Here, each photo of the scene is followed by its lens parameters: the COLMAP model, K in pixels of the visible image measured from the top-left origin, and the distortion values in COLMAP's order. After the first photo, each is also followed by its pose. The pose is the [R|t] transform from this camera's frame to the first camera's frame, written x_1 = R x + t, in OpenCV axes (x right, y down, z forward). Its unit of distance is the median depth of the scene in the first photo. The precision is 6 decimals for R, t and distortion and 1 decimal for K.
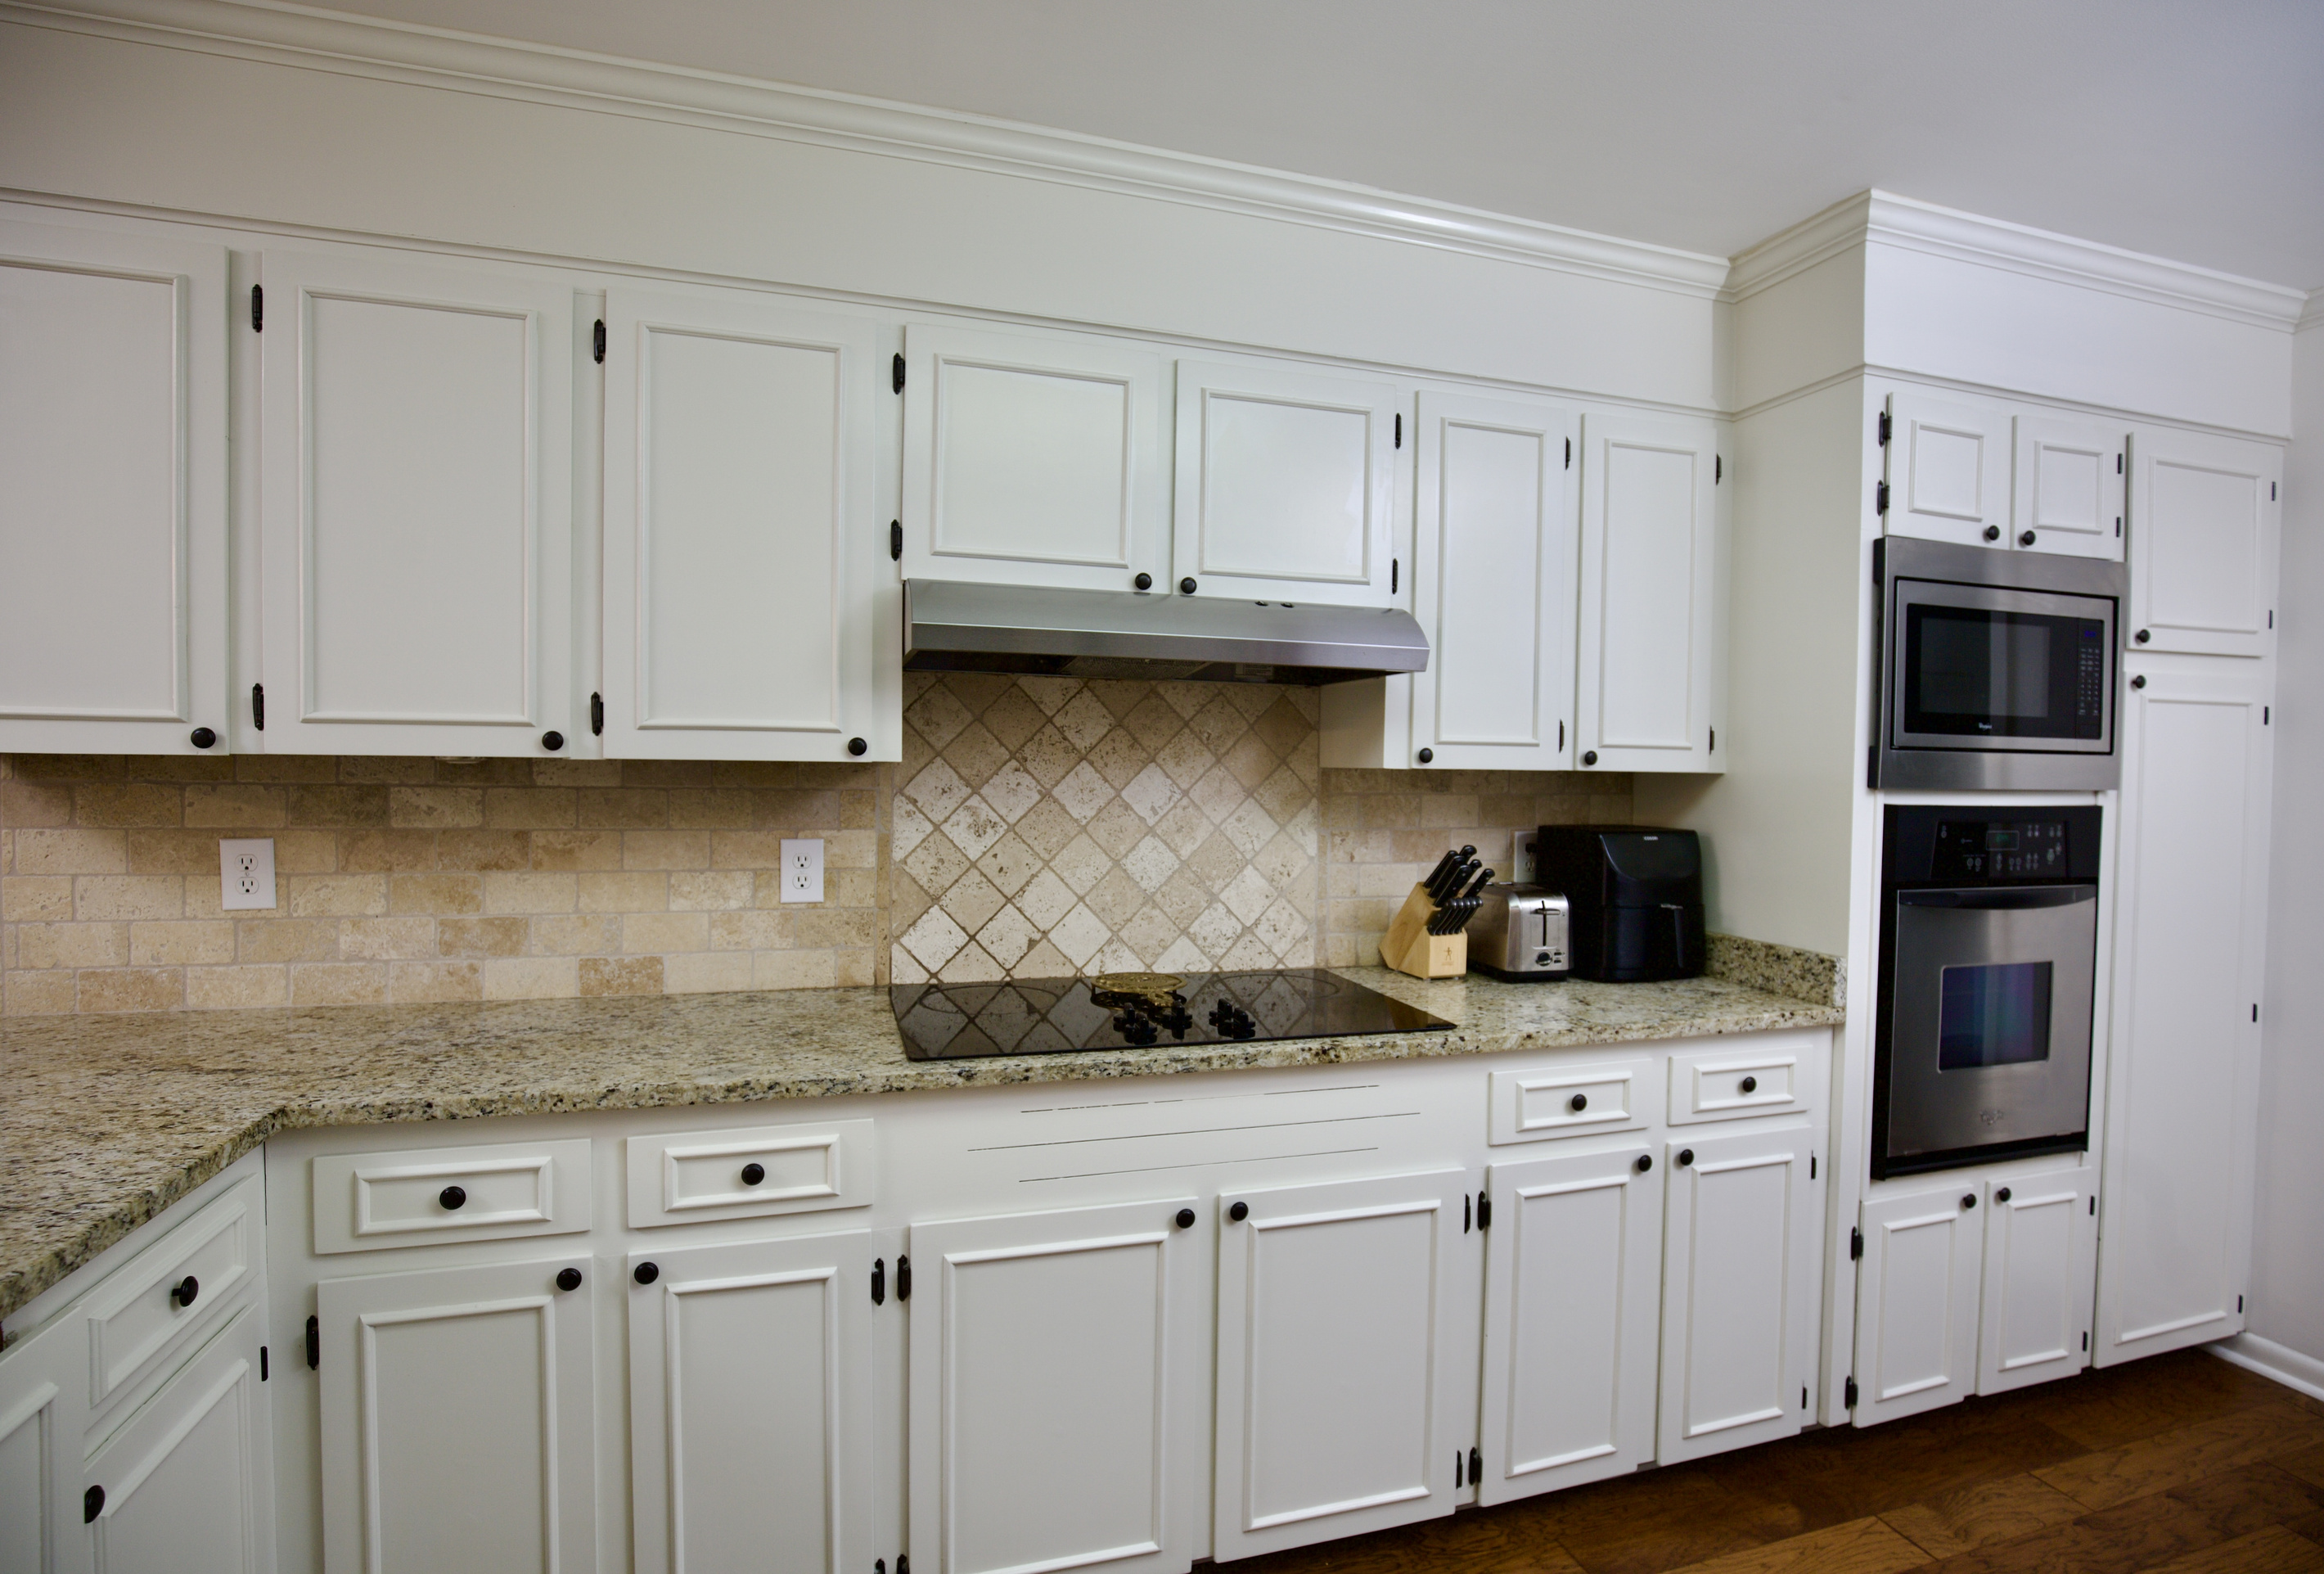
lens RADIAL K [[1111.9, 0, 1174.5], [0, 1111.9, 797.0], [0, 0, 1]] dist [-0.029490, 0.002004]
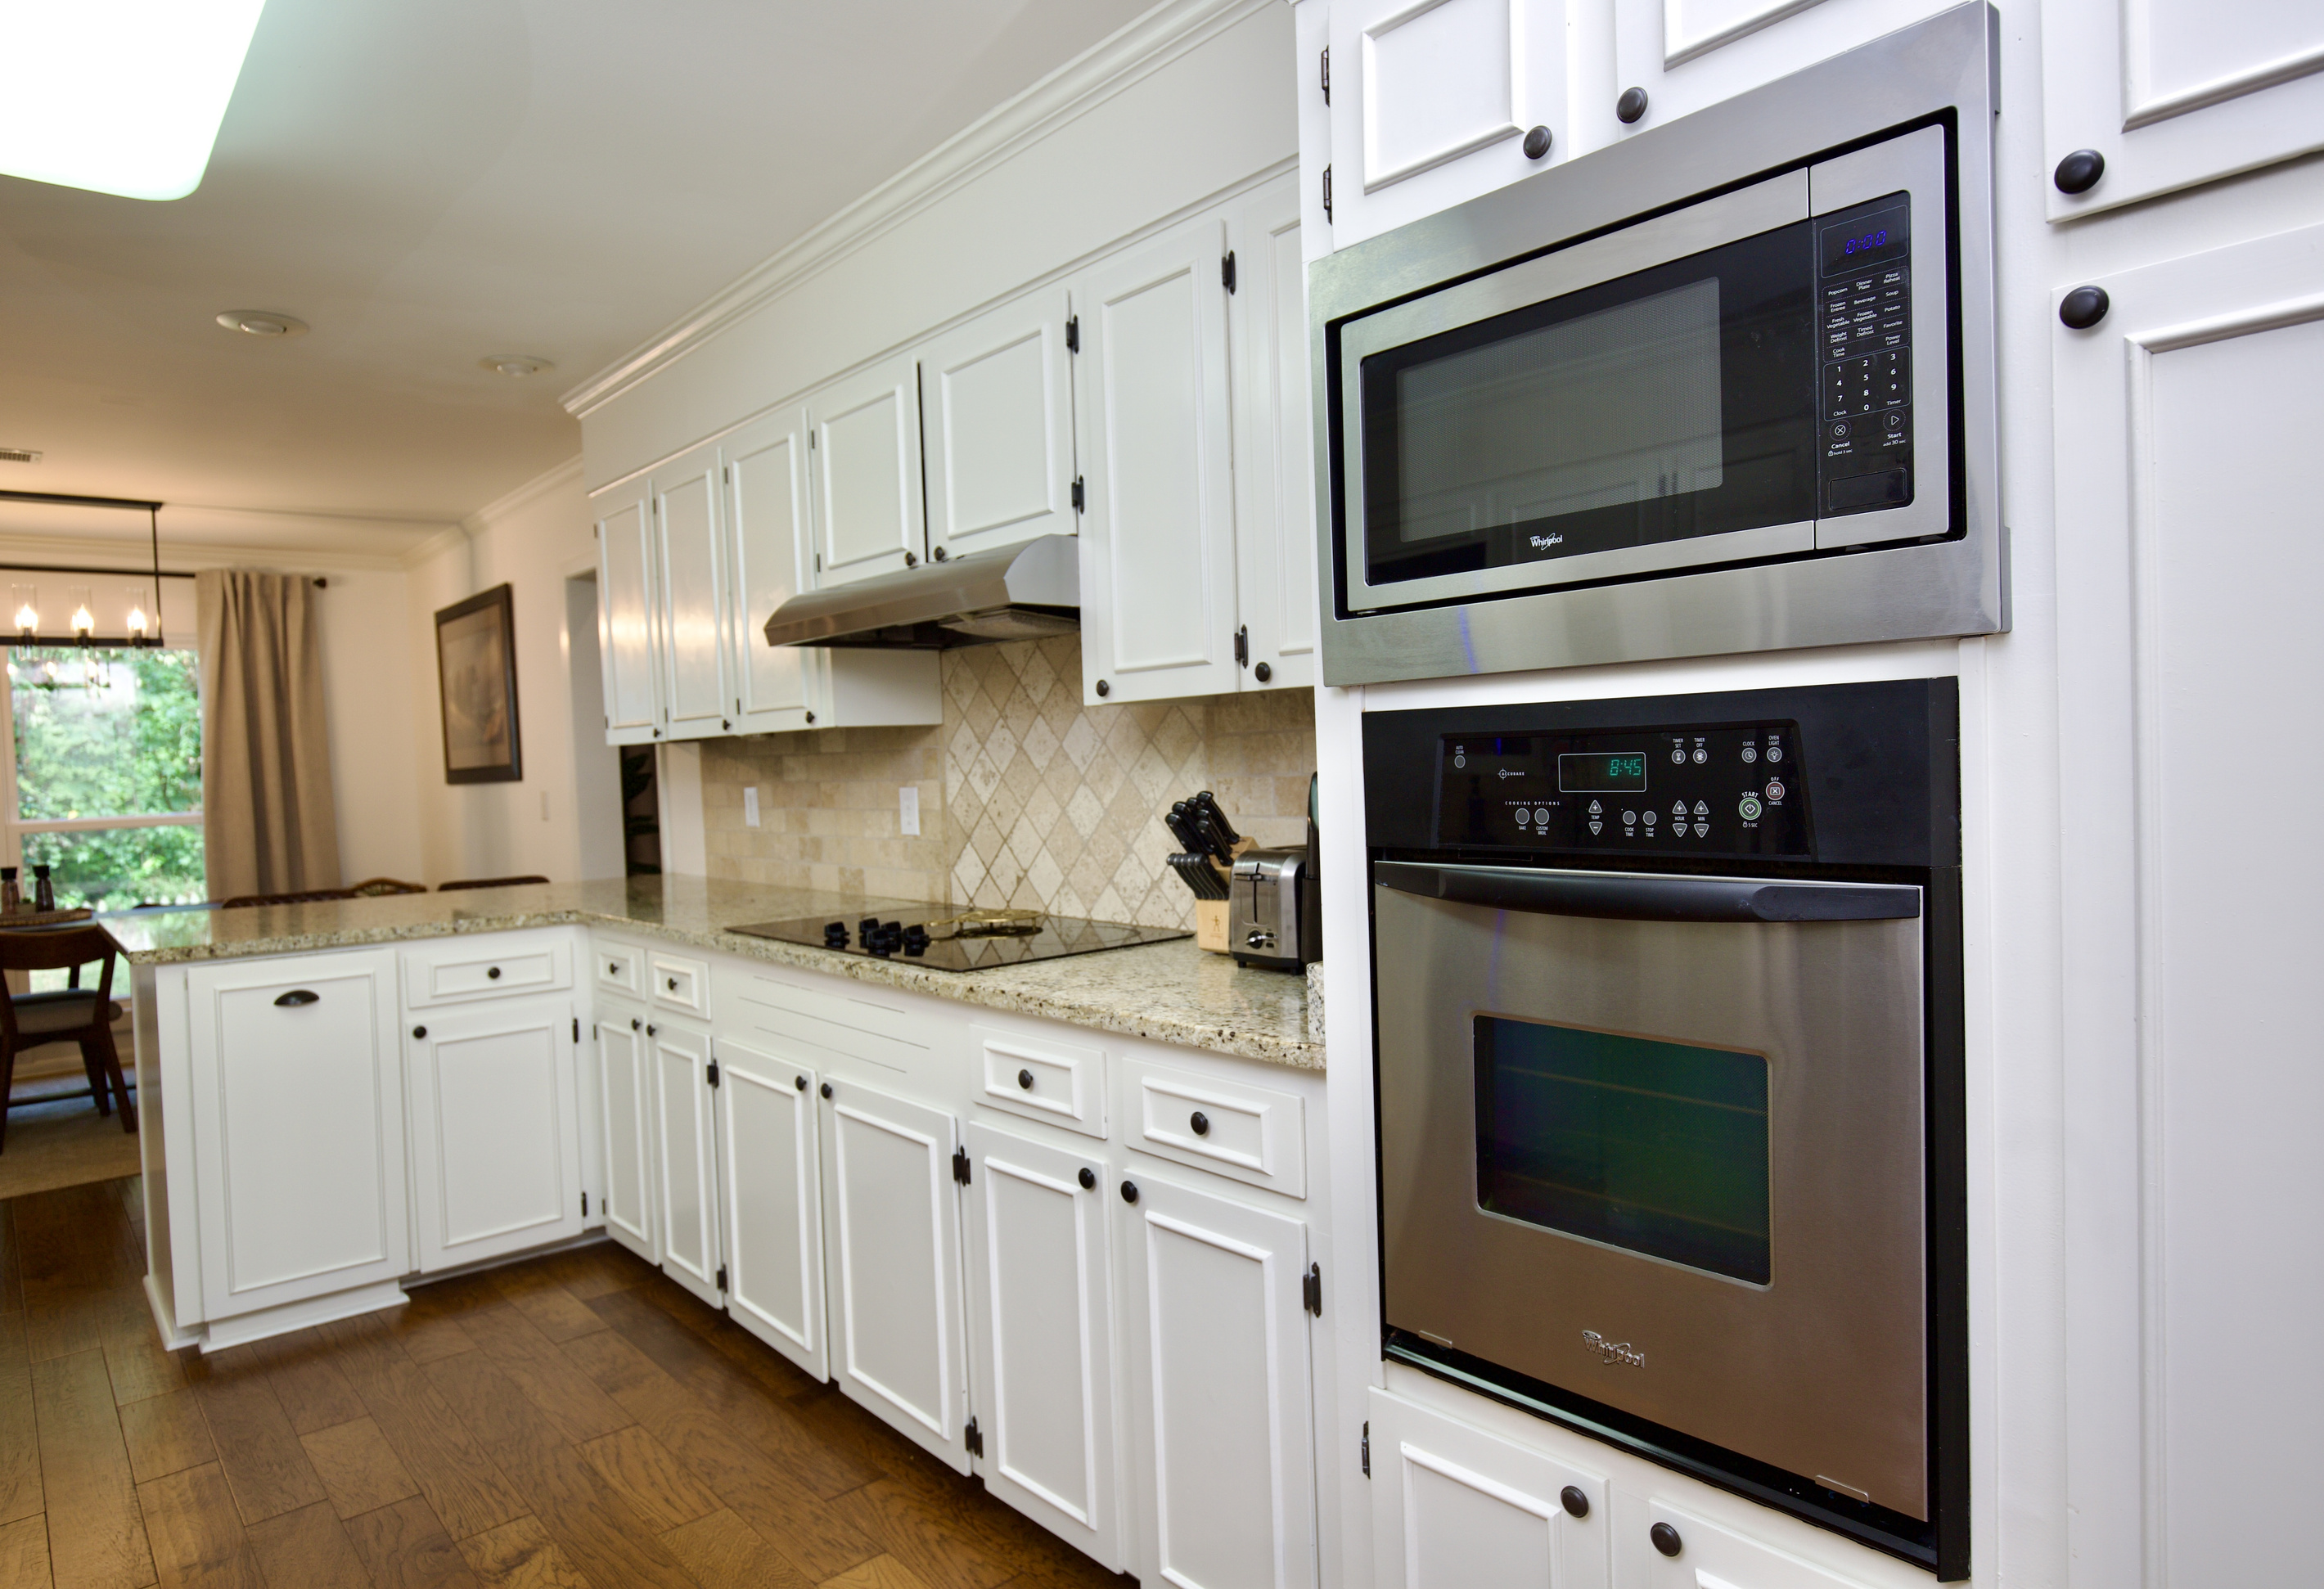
lens RADIAL K [[1333.8, 0, 1116.1], [0, 1333.8, 806.2], [0, 0, 1]] dist [-0.005332, 0.001604]
pose [[0.402959, 0.004925, -0.915205, 1.204314], [0.012902, 0.999856, 0.011062, 0.045345], [0.915127, -0.016265, 0.402837, 0.574779]]
